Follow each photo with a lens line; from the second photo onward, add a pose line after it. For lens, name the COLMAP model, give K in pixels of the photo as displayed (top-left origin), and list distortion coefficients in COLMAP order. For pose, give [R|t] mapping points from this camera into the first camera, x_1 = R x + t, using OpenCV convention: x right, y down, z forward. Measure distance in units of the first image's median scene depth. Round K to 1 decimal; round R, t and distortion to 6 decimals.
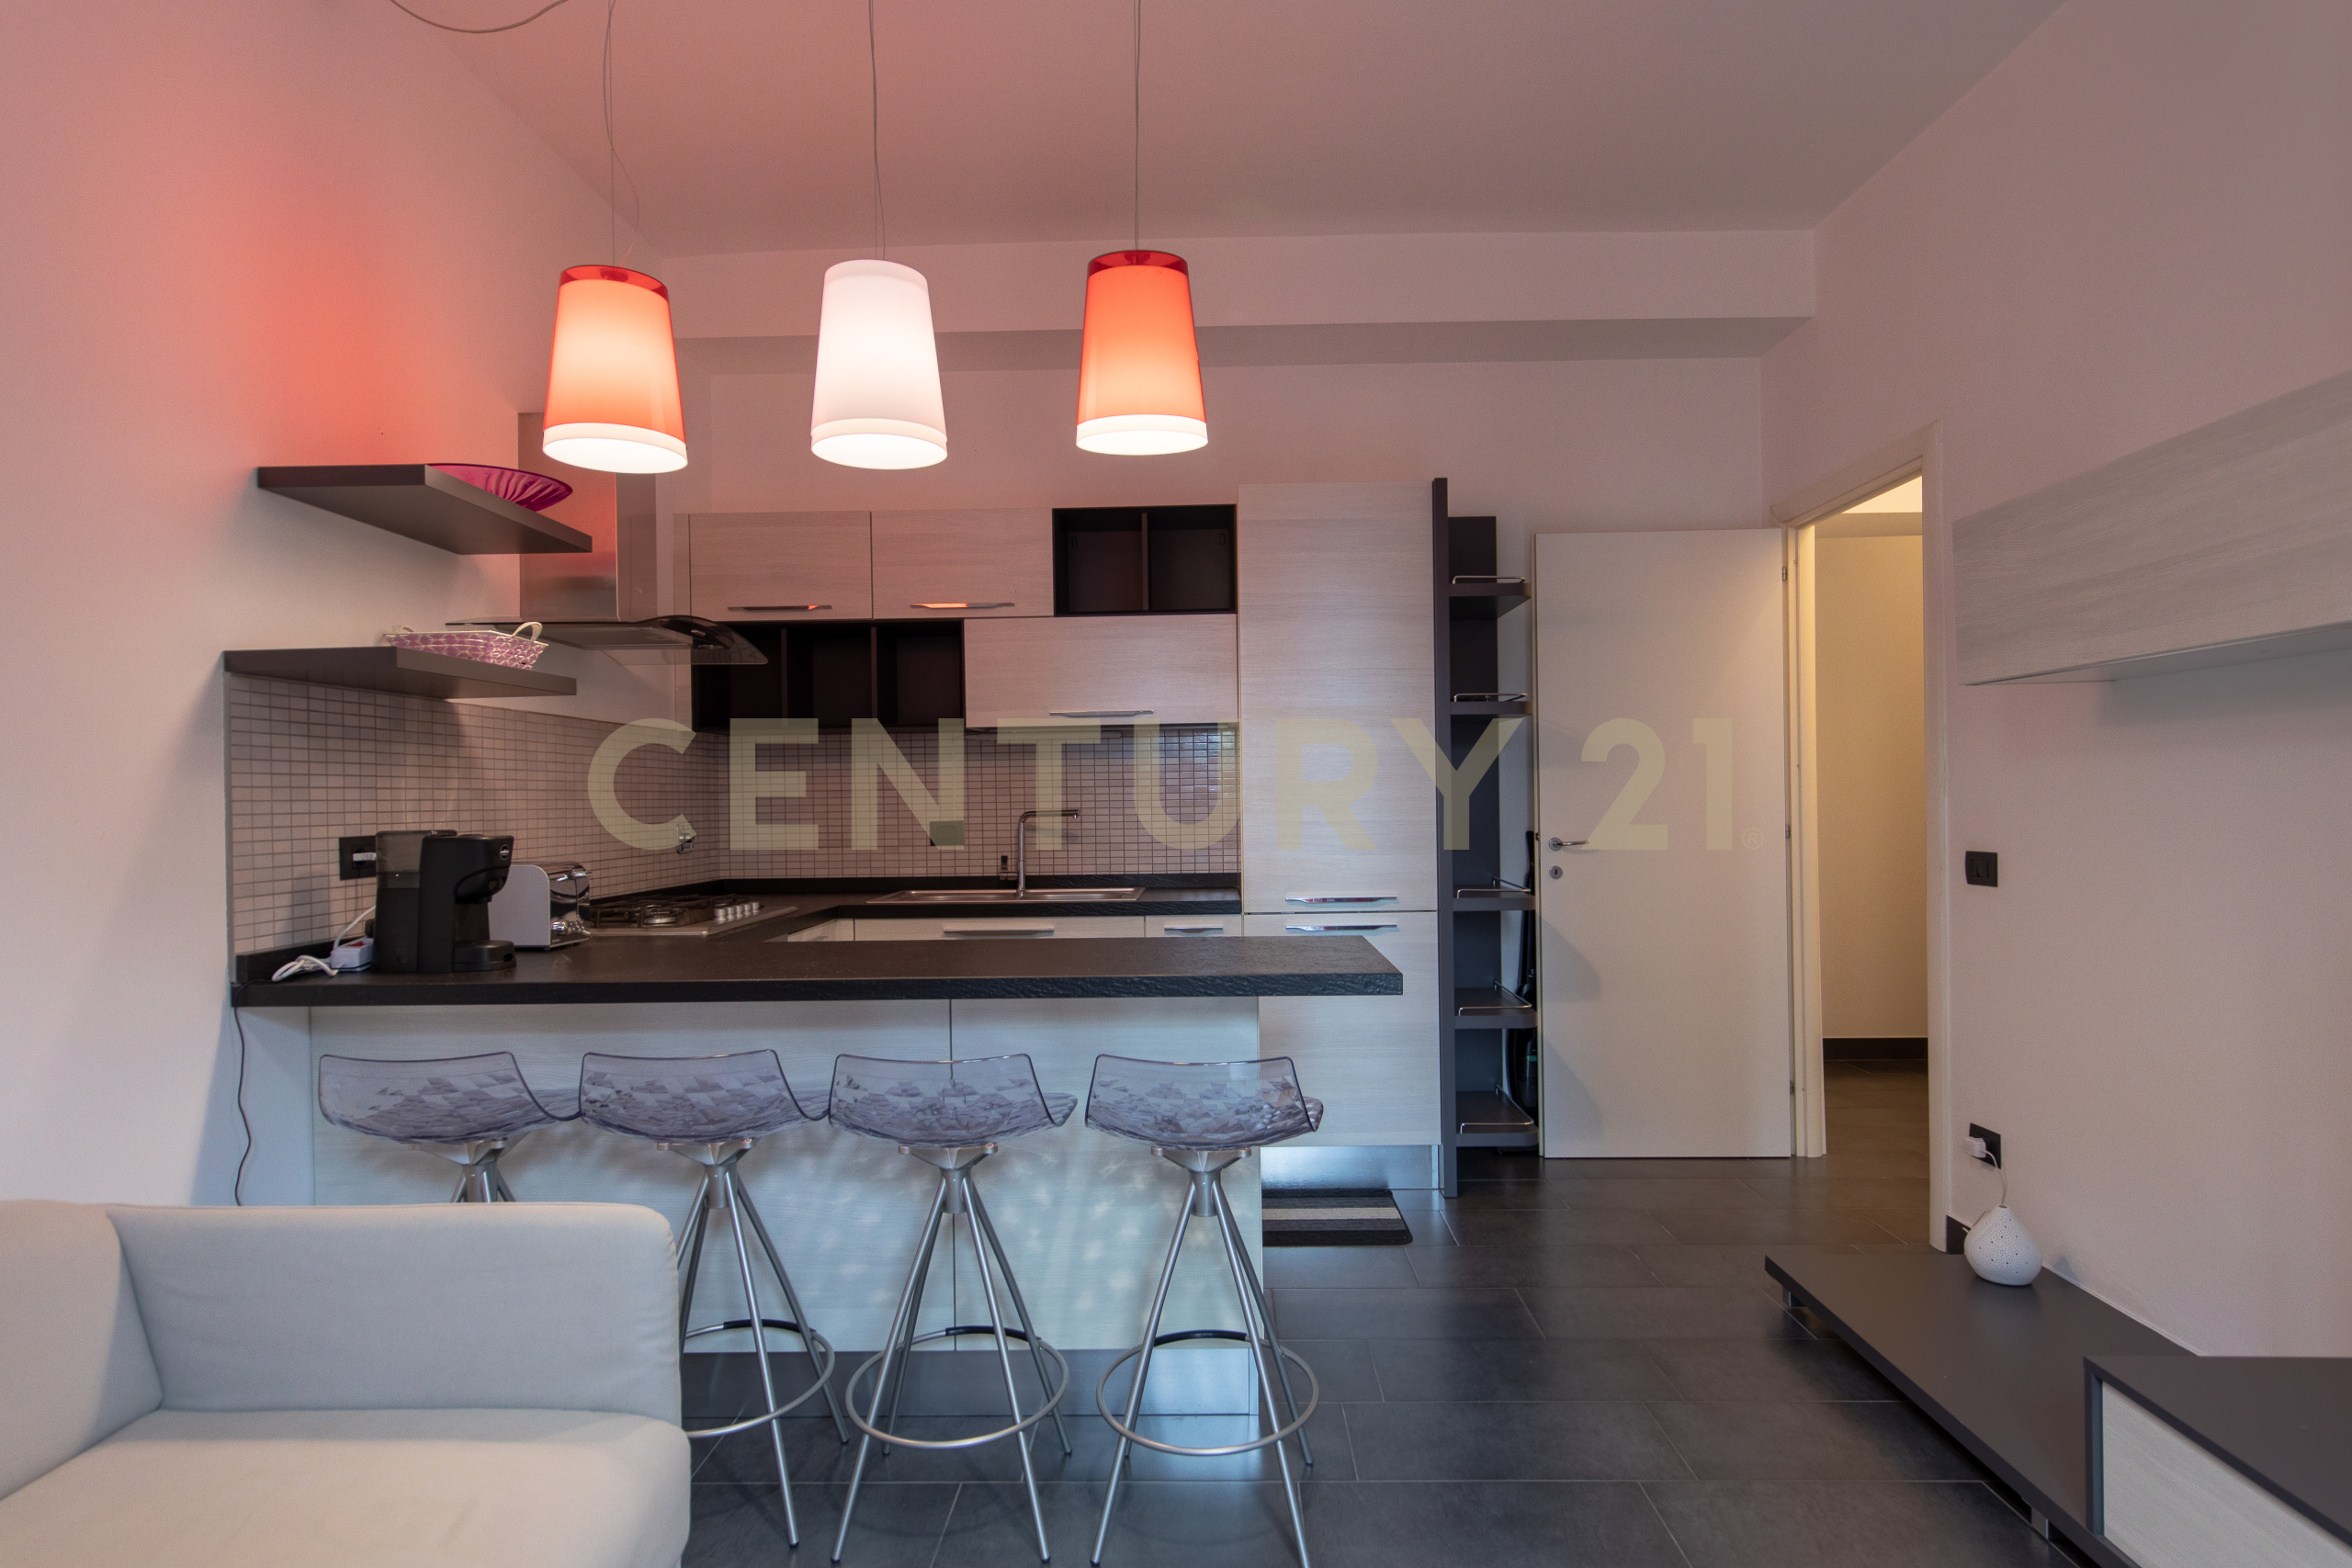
lens RADIAL K [[1304.4, 0, 1189.2], [0, 1304.4, 804.1], [0, 0, 1]] dist [0.003669, 0.000361]
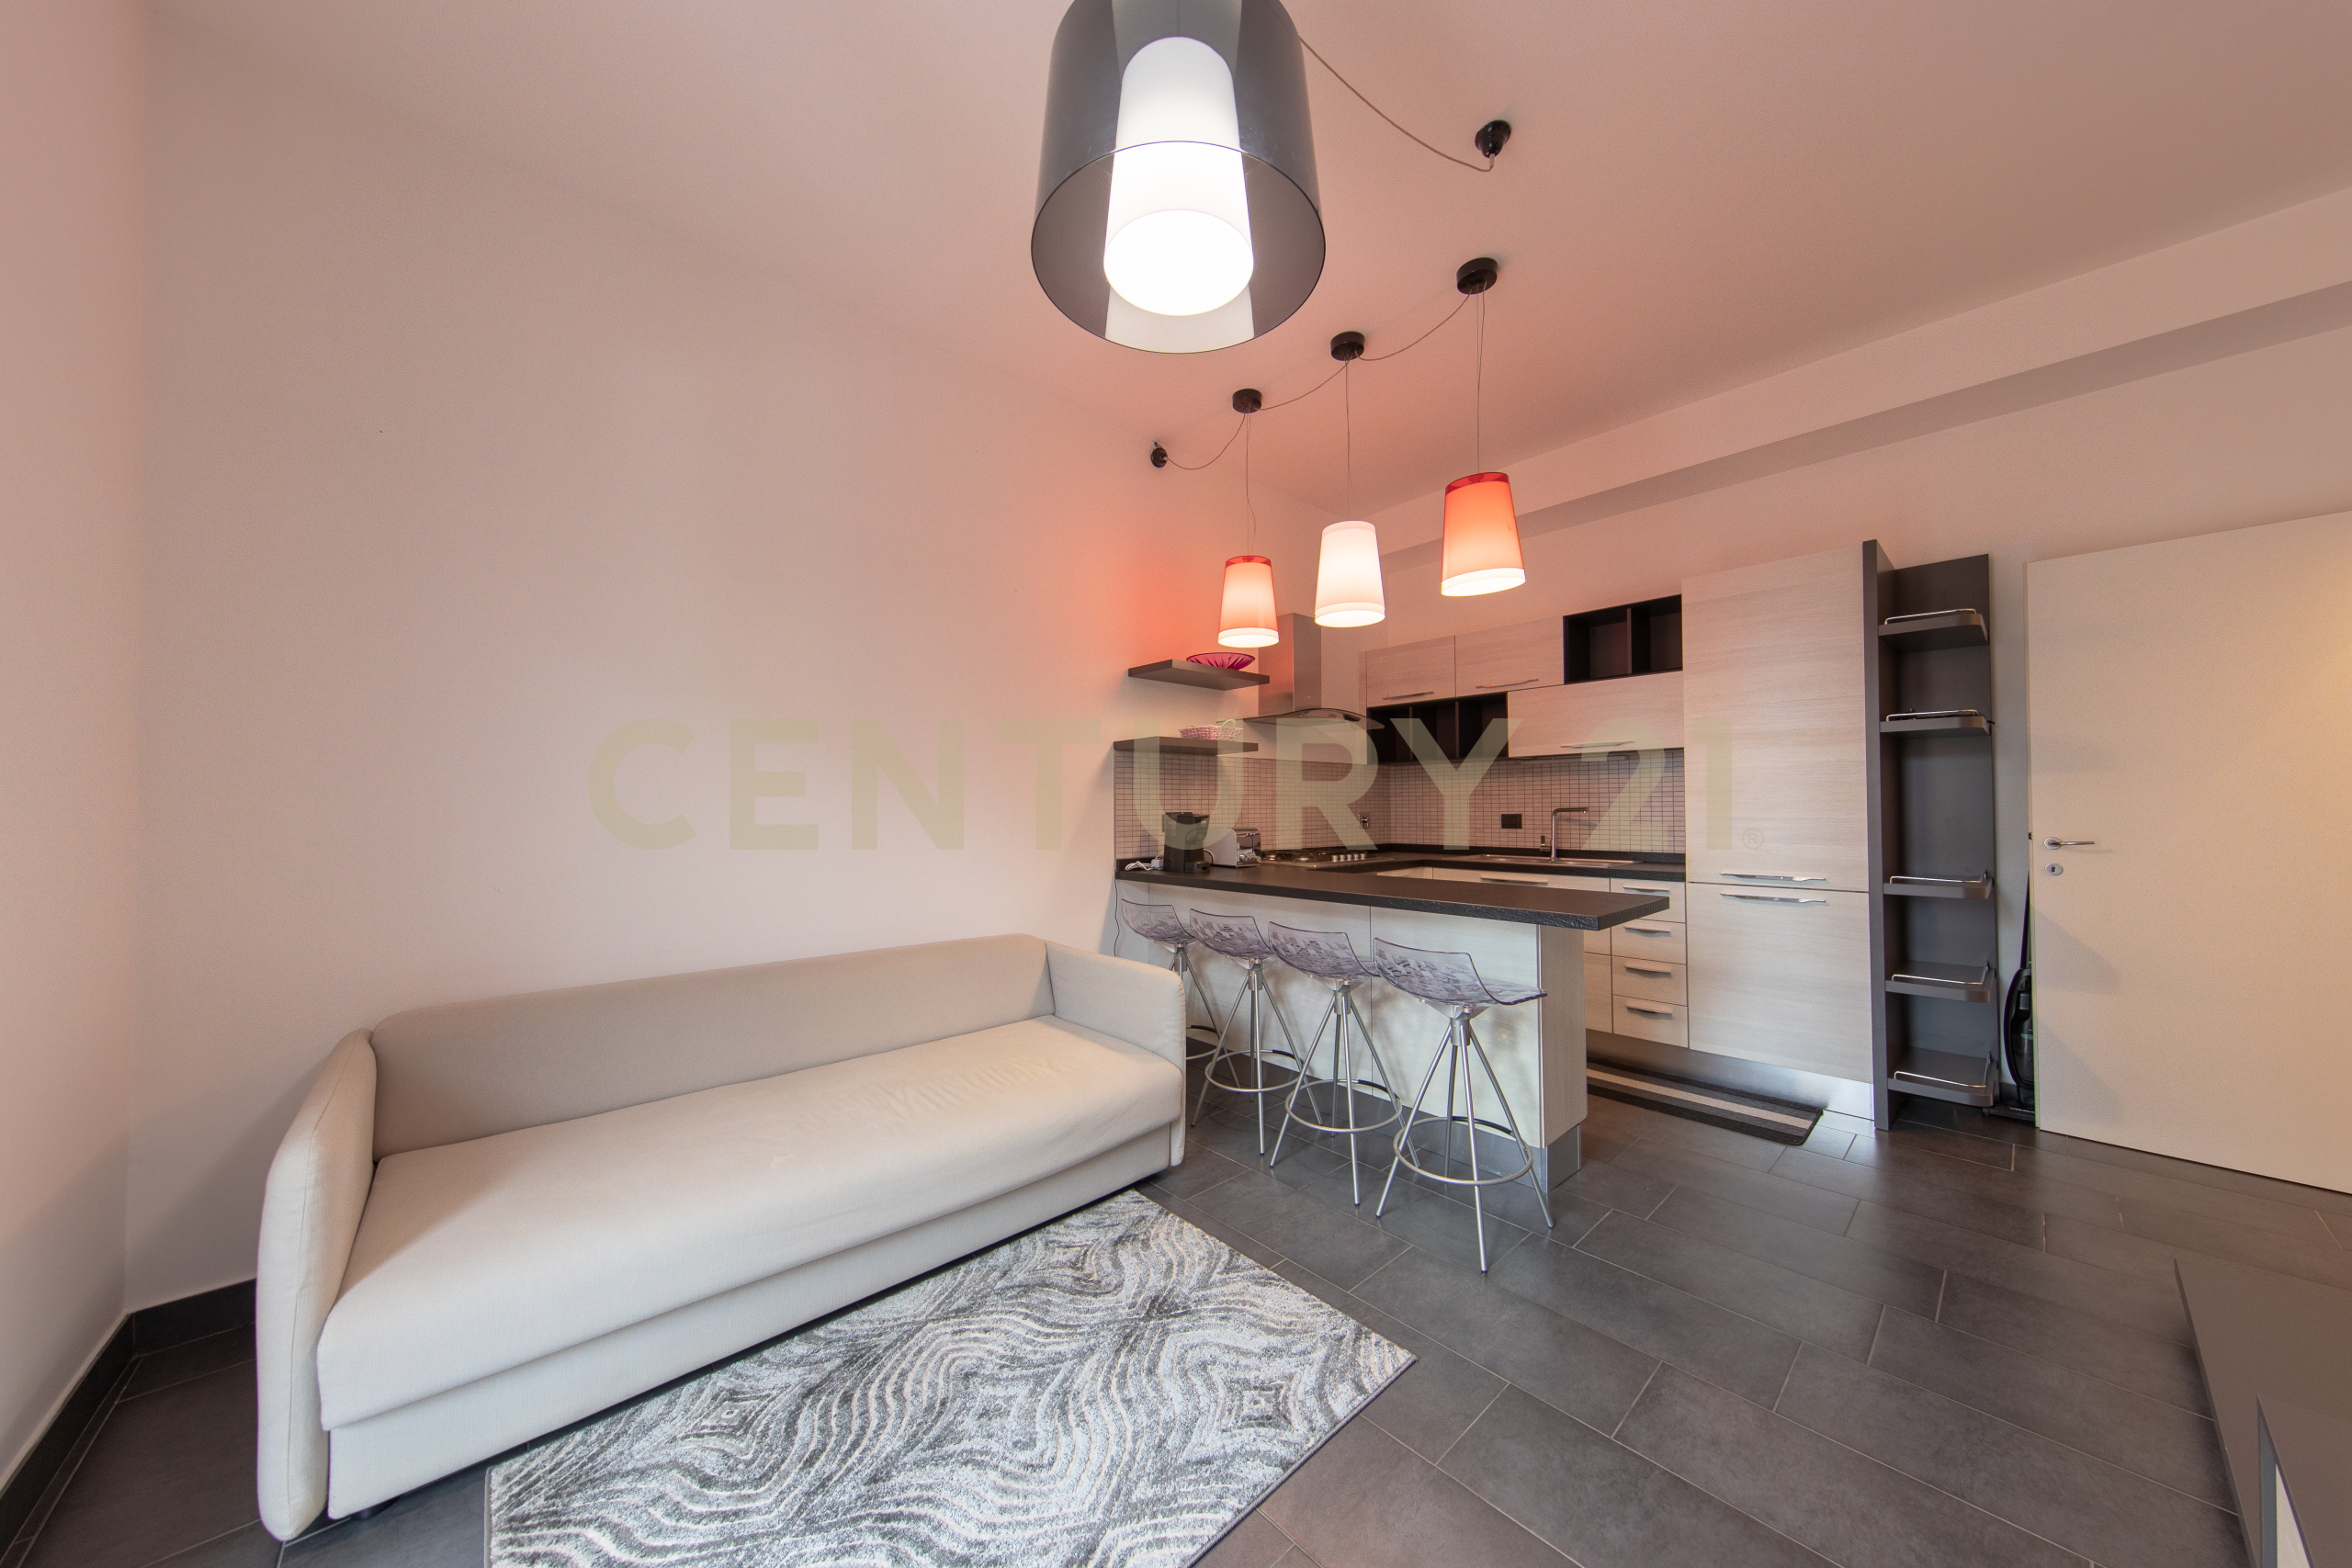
lens RADIAL K [[778.4, 0, 1178.5], [0, 778.4, 797.5], [0, 0, 1]] dist [0.004795, -0.000404]
pose [[0.686230, 0.001171, -0.727384, 0.300045], [-0.007152, 0.999961, -0.005138, 0.000592], [0.727350, 0.008729, 0.686211, 0.019851]]
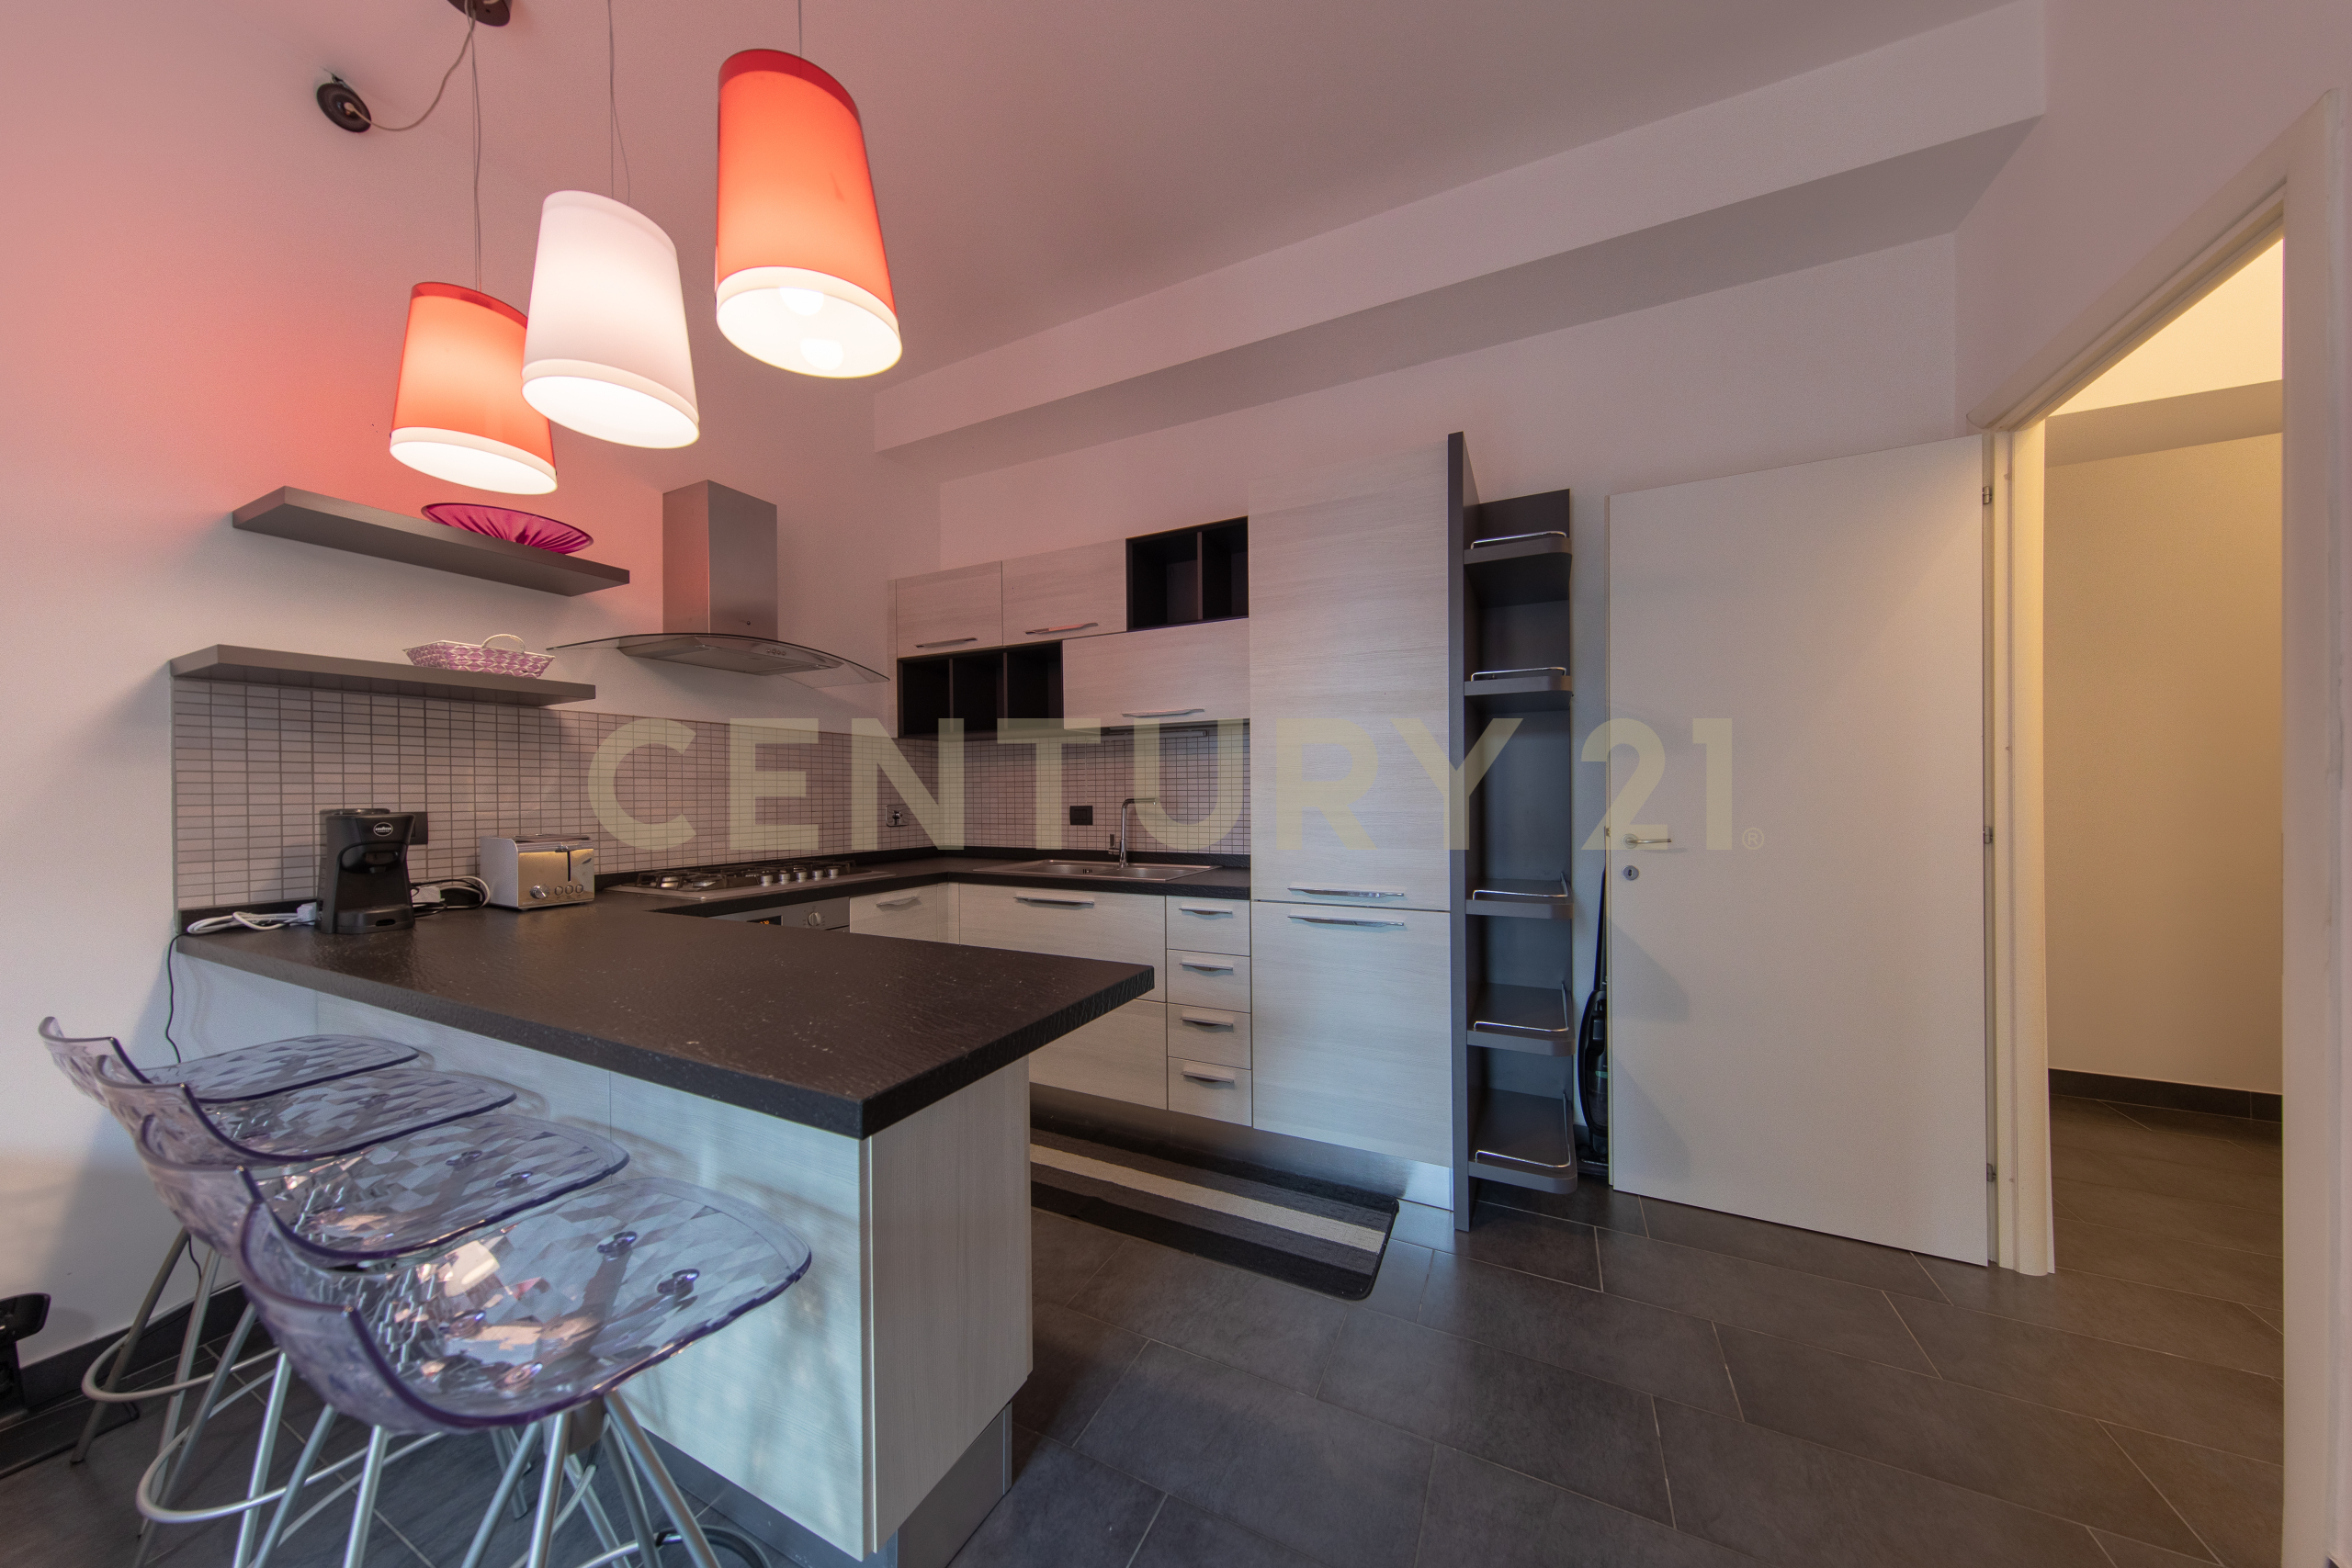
lens RADIAL K [[741.3, 0, 1184.7], [0, 741.3, 796.9], [0, 0, 1]] dist [0.005495, -0.000222]
pose [[0.906126, 0.009128, -0.422908, 0.258489], [-0.007601, 0.999957, 0.005297, 0.000120], [0.422939, -0.001585, 0.906157, 0.483934]]
